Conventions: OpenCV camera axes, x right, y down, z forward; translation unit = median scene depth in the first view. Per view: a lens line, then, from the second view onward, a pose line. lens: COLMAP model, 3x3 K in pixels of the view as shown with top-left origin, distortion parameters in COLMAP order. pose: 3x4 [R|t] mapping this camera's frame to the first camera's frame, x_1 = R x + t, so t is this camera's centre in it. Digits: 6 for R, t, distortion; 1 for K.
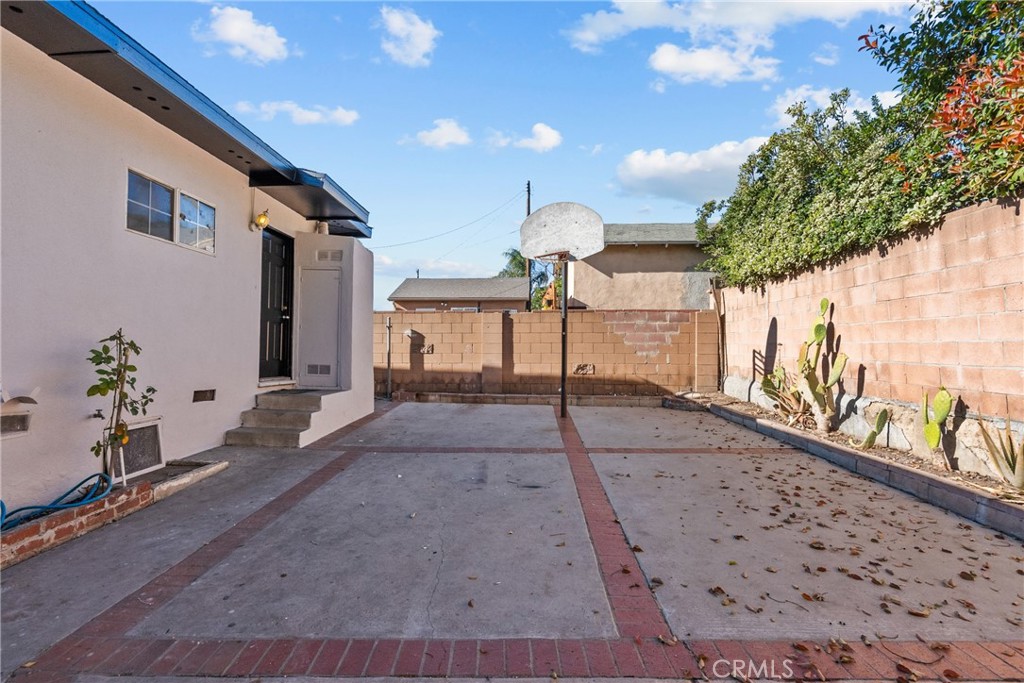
lens RADIAL K [[480.5, 0, 495.5], [0, 480.5, 342.9], [0, 0, 1]] dist [-0.000822, 0.000317]
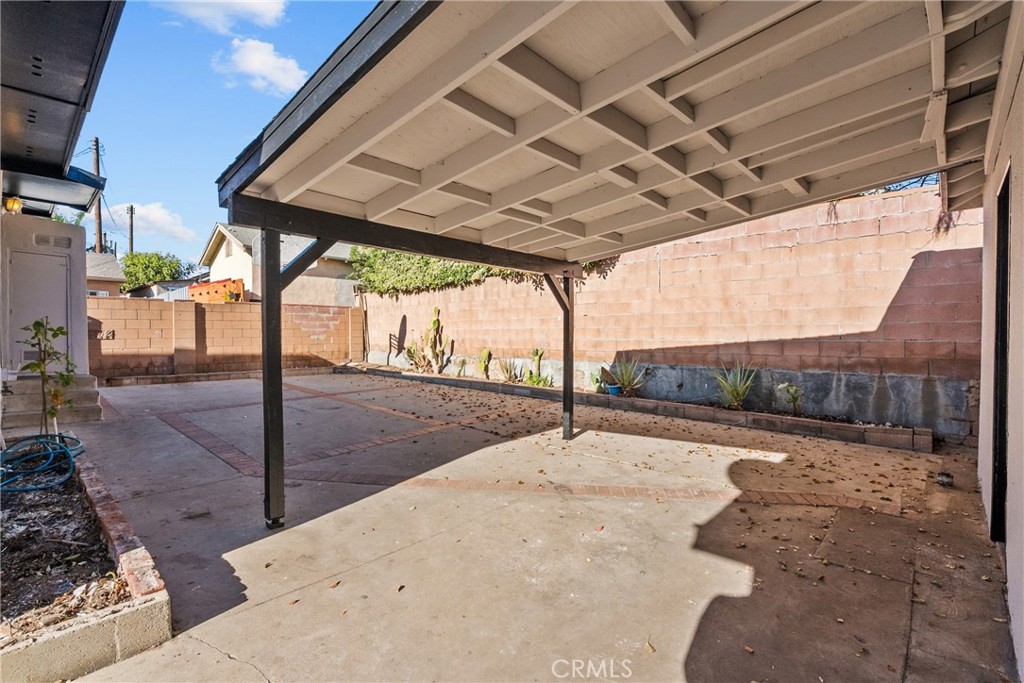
lens RADIAL K [[465.1, 0, 508.9], [0, 465.1, 344.2], [0, 0, 1]] dist [-0.009211, 0.005080]
pose [[0.623899, -0.022798, 0.781173, -0.705881], [-0.002263, 0.999518, 0.030977, 0.001070], [-0.781502, -0.021095, 0.623546, -0.485424]]
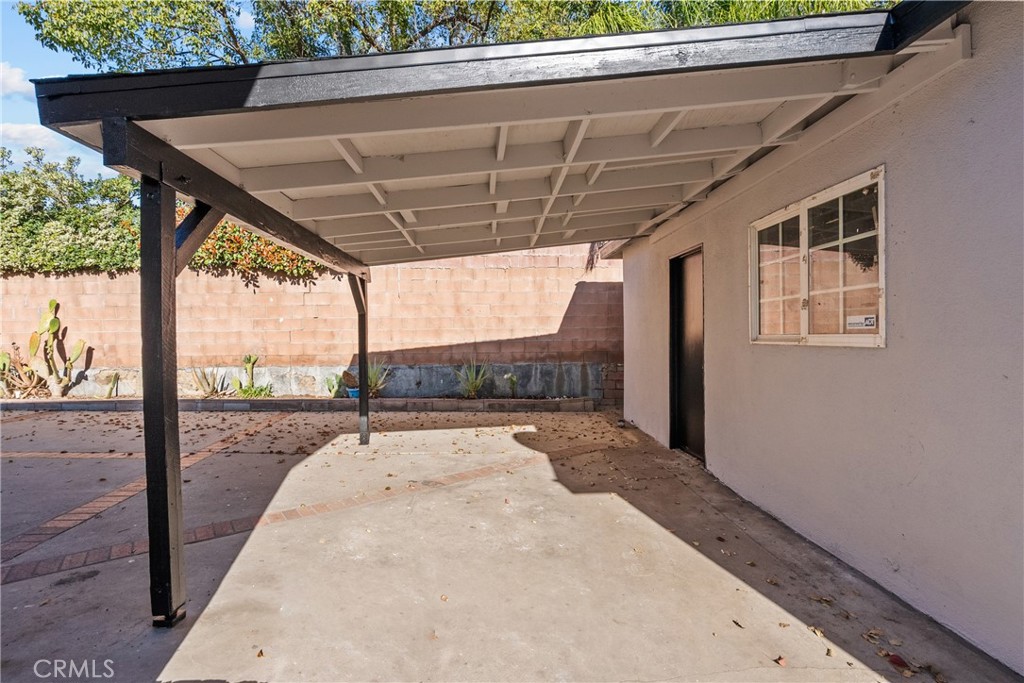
lens RADIAL K [[465.1, 0, 508.9], [0, 465.1, 344.2], [0, 0, 1]] dist [-0.009211, 0.005080]
pose [[-0.122689, -0.023285, 0.992172, -0.865500], [-0.000978, 0.999727, 0.023341, 0.001799], [-0.992445, 0.001893, -0.122679, -0.127167]]
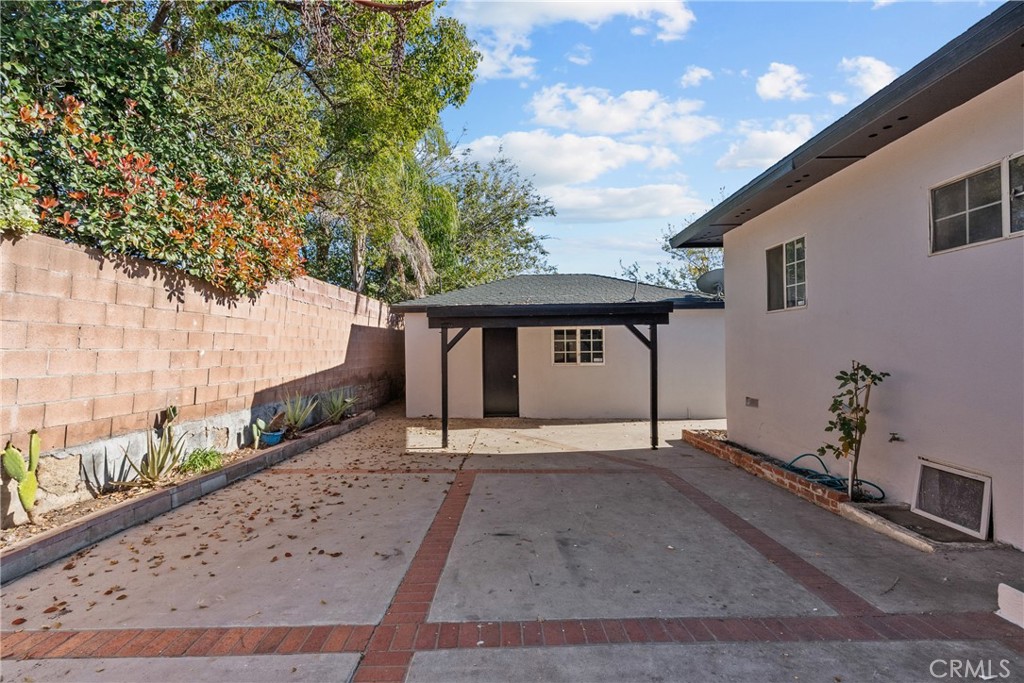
lens RADIAL K [[465.1, 0, 508.9], [0, 465.1, 344.2], [0, 0, 1]] dist [-0.009211, 0.005080]
pose [[-0.998124, 0.002015, -0.061199, 0.094907], [0.003337, 0.999763, -0.021520, -0.034927], [0.061141, -0.021684, -0.997894, 1.508131]]
